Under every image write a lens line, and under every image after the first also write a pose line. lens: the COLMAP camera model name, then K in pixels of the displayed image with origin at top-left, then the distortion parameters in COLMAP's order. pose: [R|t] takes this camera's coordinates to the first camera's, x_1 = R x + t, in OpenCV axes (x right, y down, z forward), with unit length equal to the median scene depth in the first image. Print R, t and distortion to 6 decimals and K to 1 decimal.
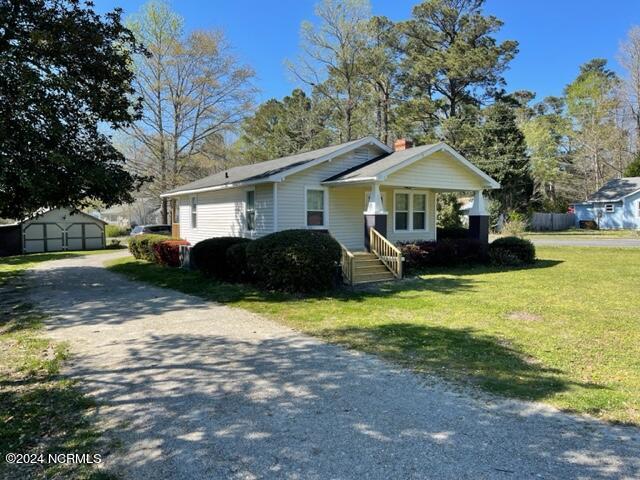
lens RADIAL K [[481.1, 0, 323.4], [0, 481.1, 235.7], [0, 0, 1]] dist [0.071936, -0.087345]
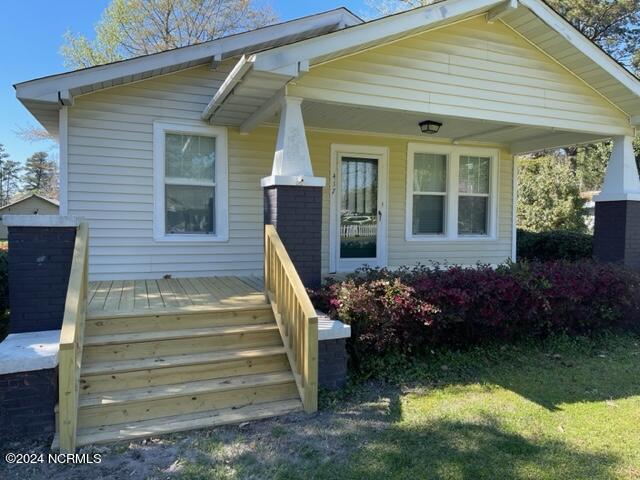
lens RADIAL K [[481.1, 0, 323.4], [0, 481.1, 235.7], [0, 0, 1]] dist [0.071936, -0.087345]
pose [[0.975373, 0.020671, -0.219593, 0.198895], [-0.022035, 0.999750, -0.003765, -0.008487], [0.219461, 0.008511, 0.975584, 0.648963]]
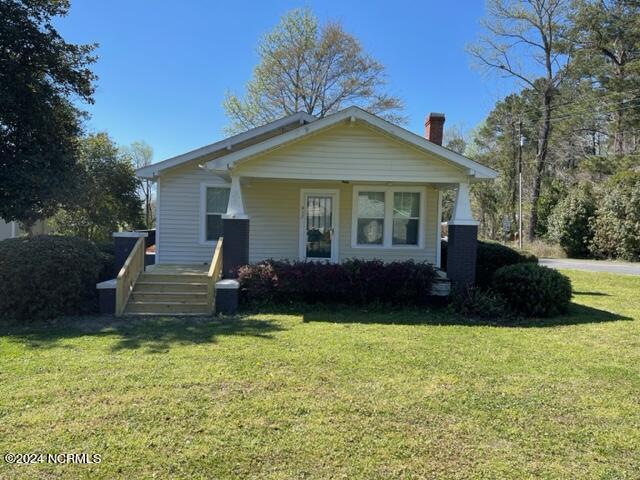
lens RADIAL K [[481.1, 0, 323.4], [0, 481.1, 235.7], [0, 0, 1]] dist [0.071936, -0.087345]
pose [[0.838226, 0.028863, -0.544559, 0.573972], [-0.041190, 0.999097, -0.010448, -0.017124], [0.543765, 0.031188, 0.838658, 0.466767]]
